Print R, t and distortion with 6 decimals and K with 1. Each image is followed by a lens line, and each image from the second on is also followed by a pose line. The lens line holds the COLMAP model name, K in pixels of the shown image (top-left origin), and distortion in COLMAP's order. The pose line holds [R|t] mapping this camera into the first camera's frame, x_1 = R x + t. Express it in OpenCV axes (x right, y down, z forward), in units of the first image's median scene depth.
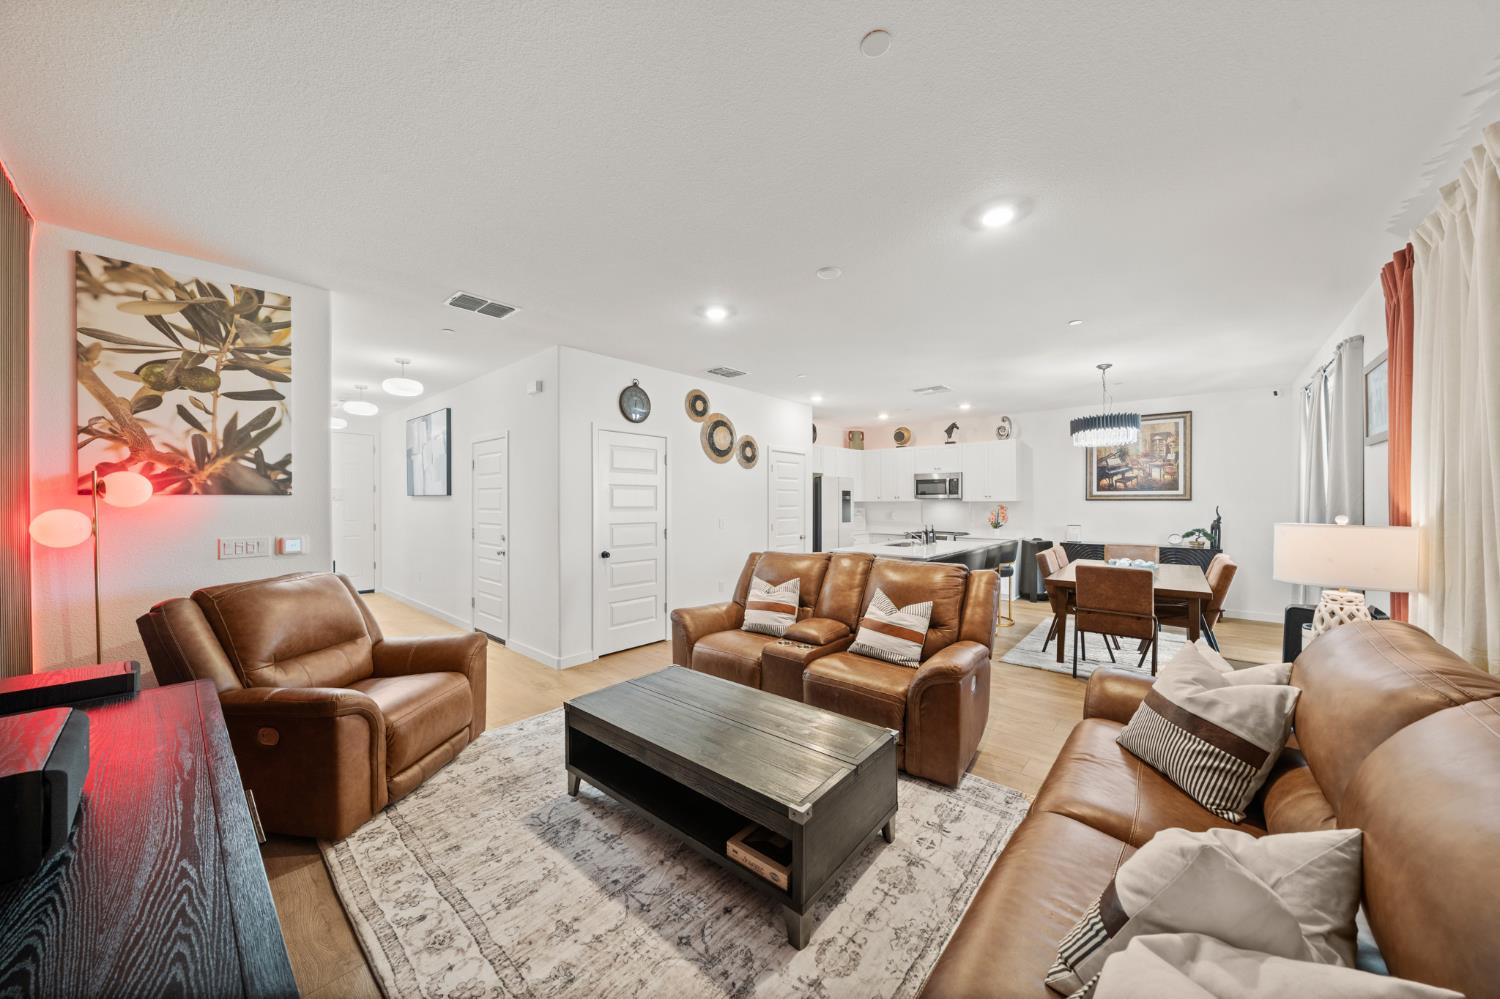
lens RADIAL K [[520.8, 0, 750.0], [0, 520.8, 499.5], [0, 0, 1]] dist [0.008397, -0.000024]
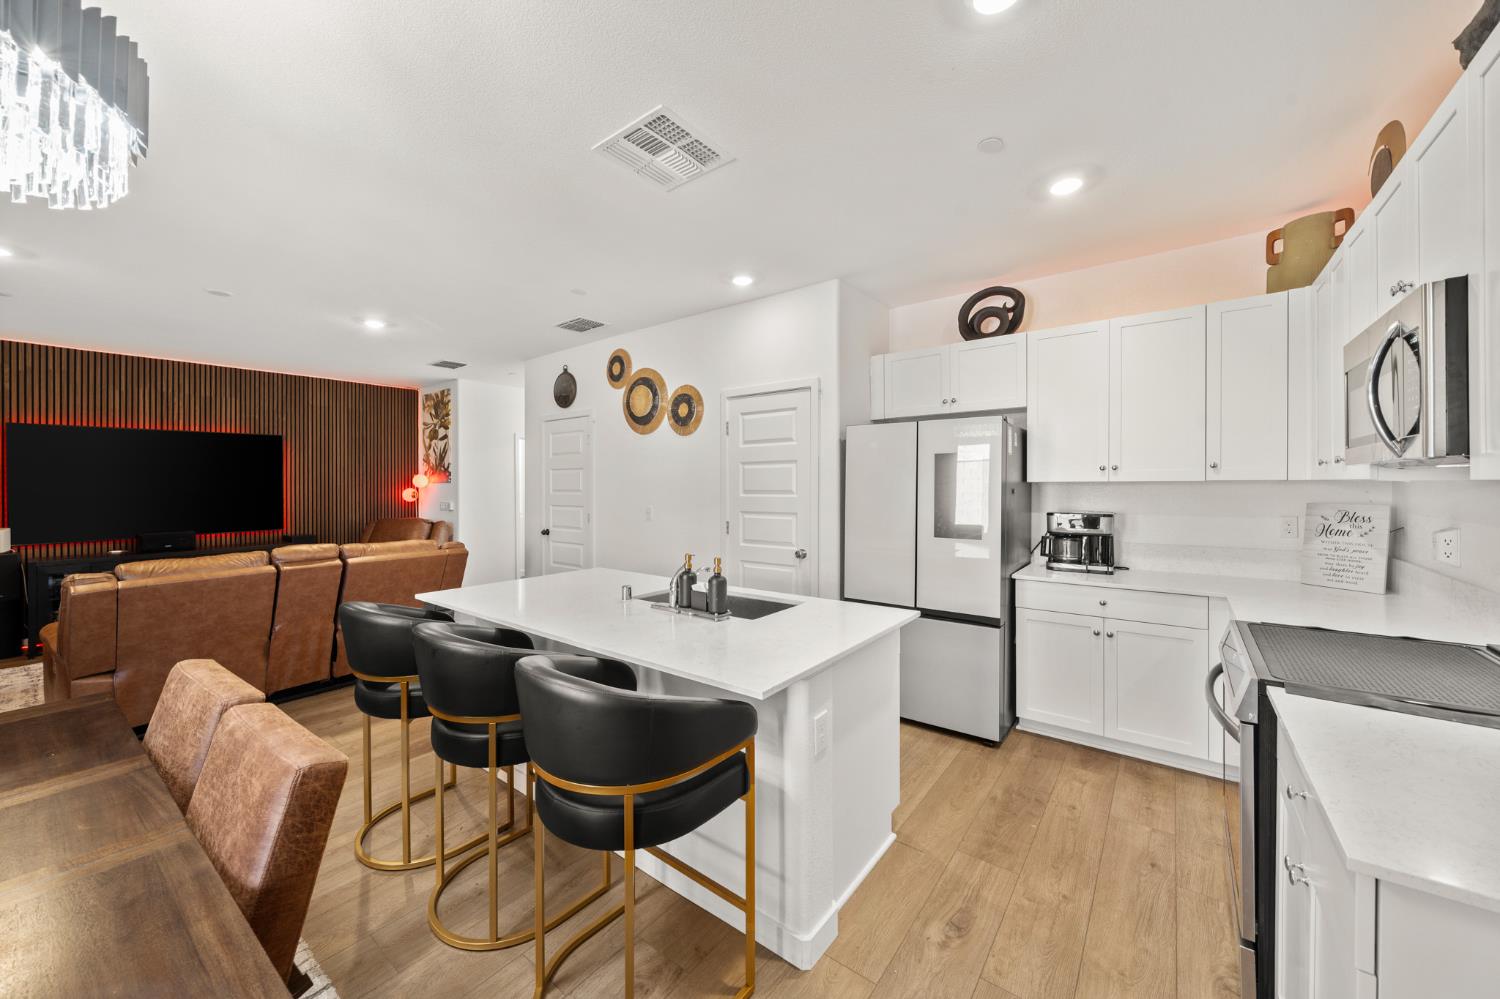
lens RADIAL K [[555.1, 0, 746.6], [0, 555.1, 483.1], [0, 0, 1]] dist [-0.000102, 0.000066]
pose [[0.054685, 0.000433, -0.998504, 1.512766], [0.009719, 0.999952, 0.000966, 0.005160], [0.998456, -0.009757, 0.054678, 2.199373]]
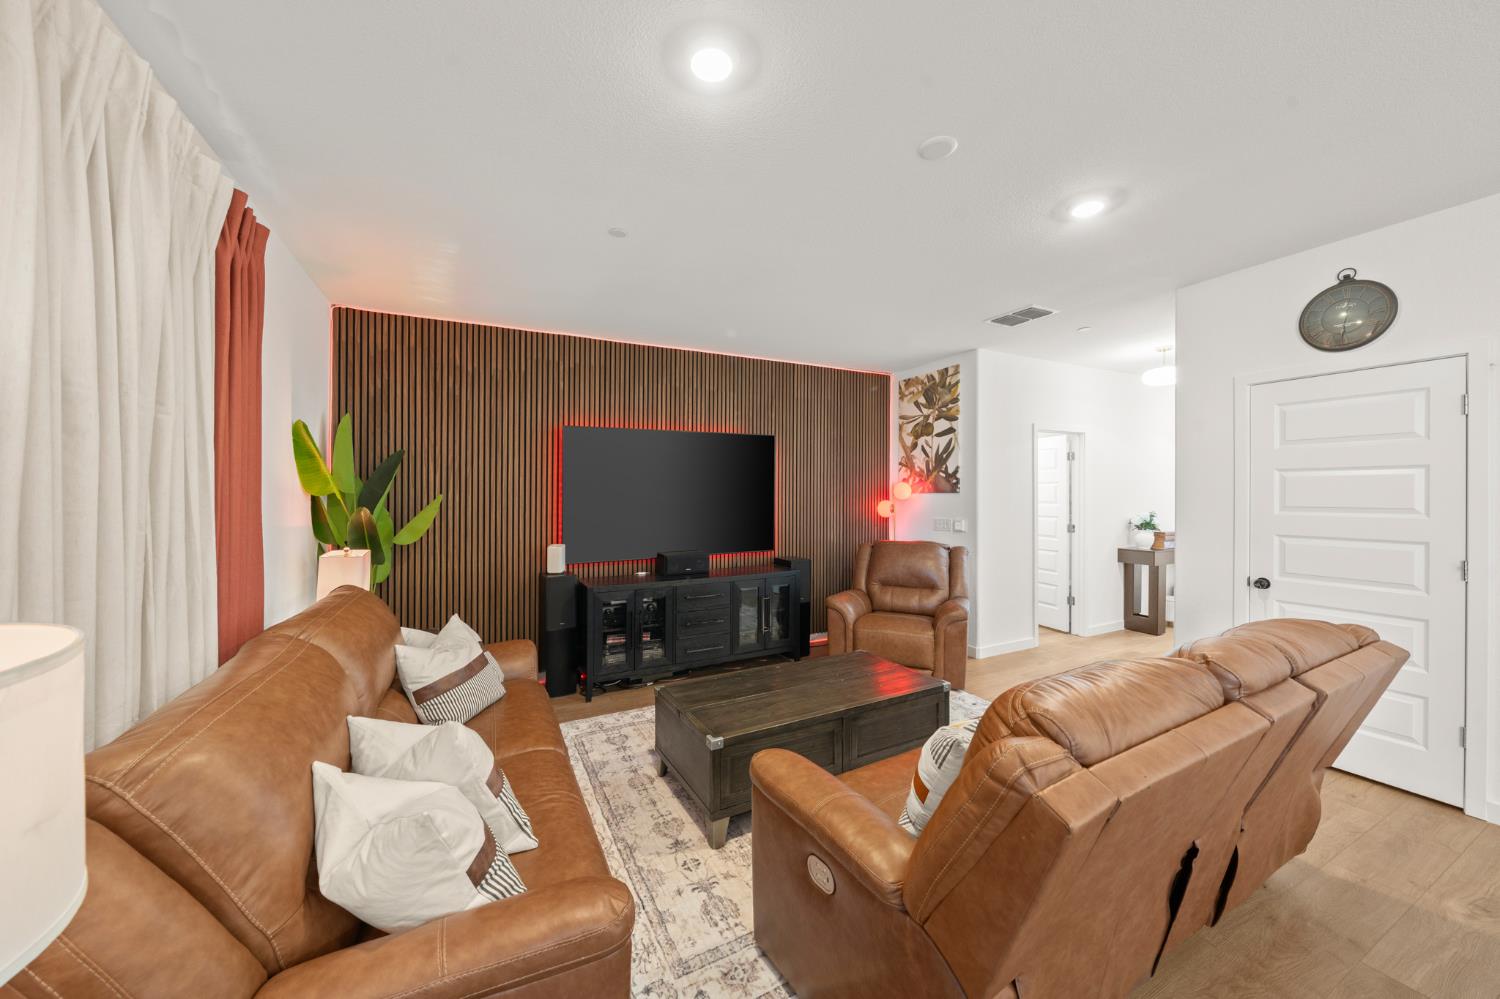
lens RADIAL K [[537.7, 0, 746.7], [0, 537.7, 501.4], [0, 0, 1]] dist [-0.000994, -0.000069]
pose [[-0.377316, 0.016784, -0.925932, 0.881111], [0.008058, 0.999857, 0.014840, -0.011955], [0.926050, -0.001862, -0.377397, 1.082247]]
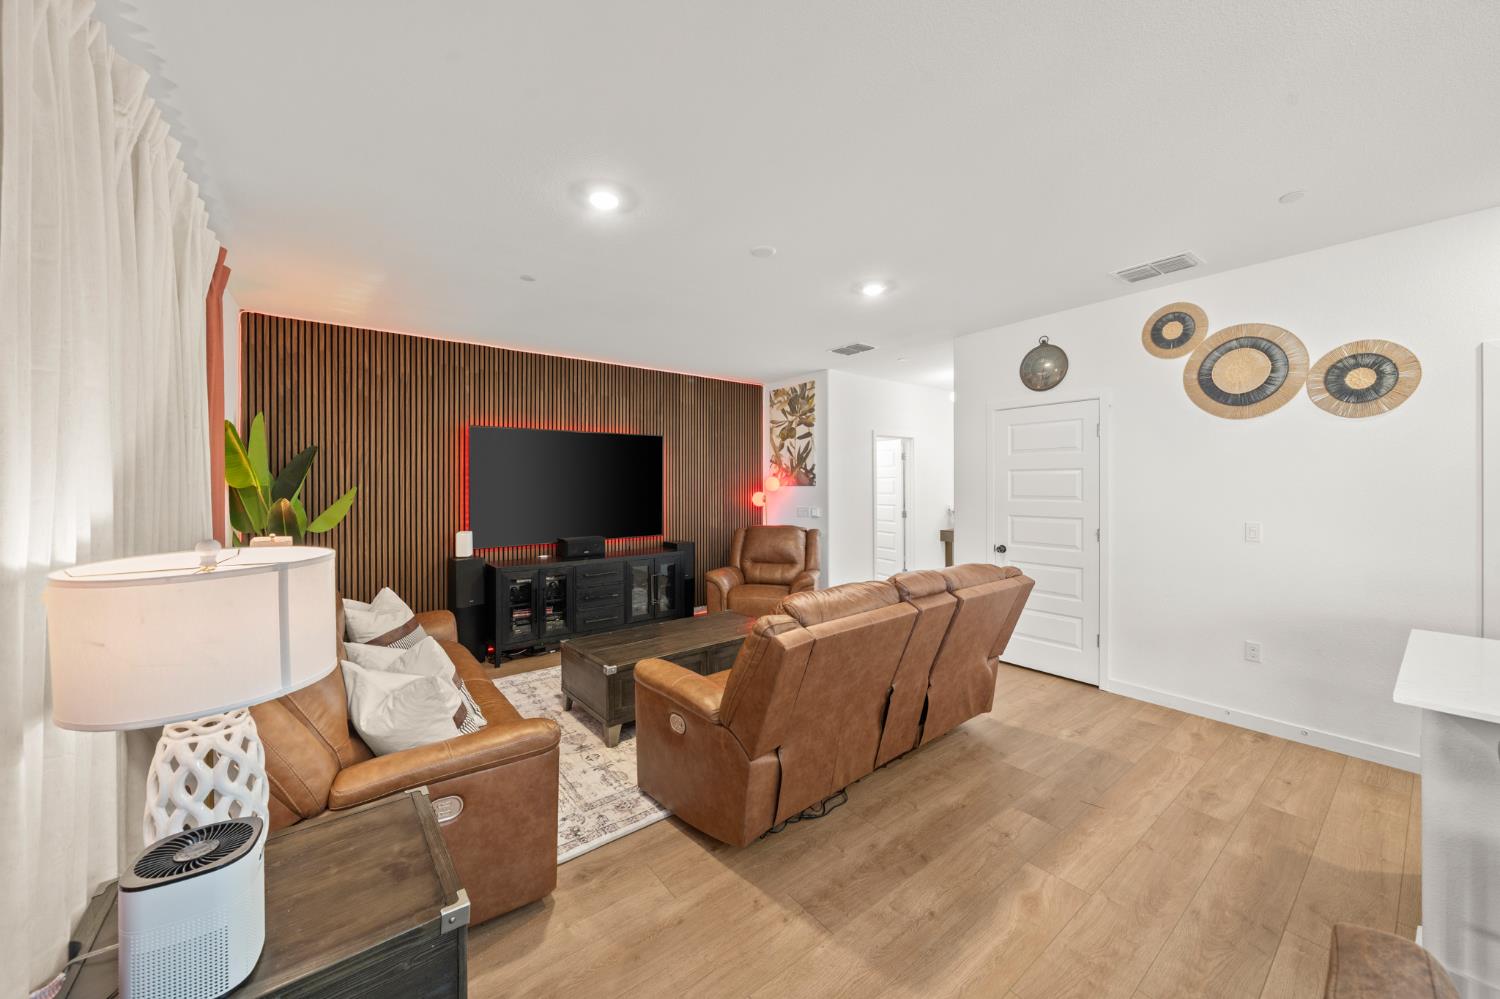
lens RADIAL K [[537.7, 0, 746.7], [0, 537.7, 501.4], [0, 0, 1]] dist [-0.000994, -0.000069]
pose [[-0.197510, 0.031290, -0.979801, 1.147736], [0.007346, 0.999510, 0.030439, -0.012811], [0.980273, -0.001185, -0.197643, 1.213923]]
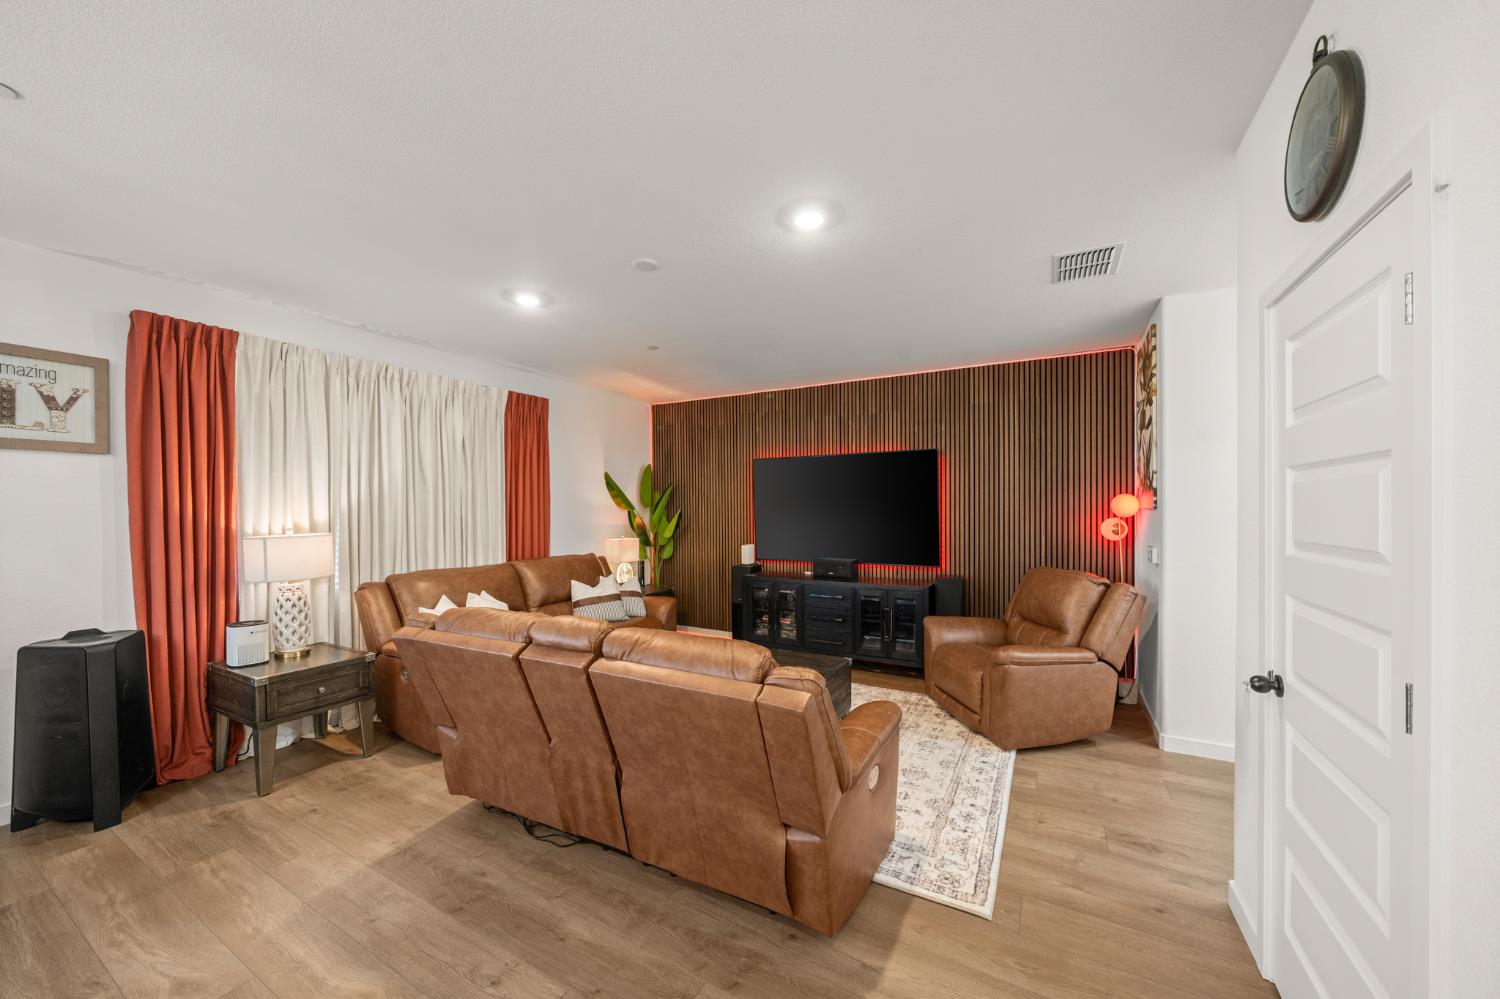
lens RADIAL K [[543.5, 0, 745.6], [0, 543.5, 515.0], [0, 0, 1]] dist [-0.000571, -0.000026]
pose [[-0.978960, 0.002701, -0.204035, 0.186806], [0.000656, 0.999949, 0.010091, -0.008956], [0.204052, 0.009745, -0.978912, 2.040994]]
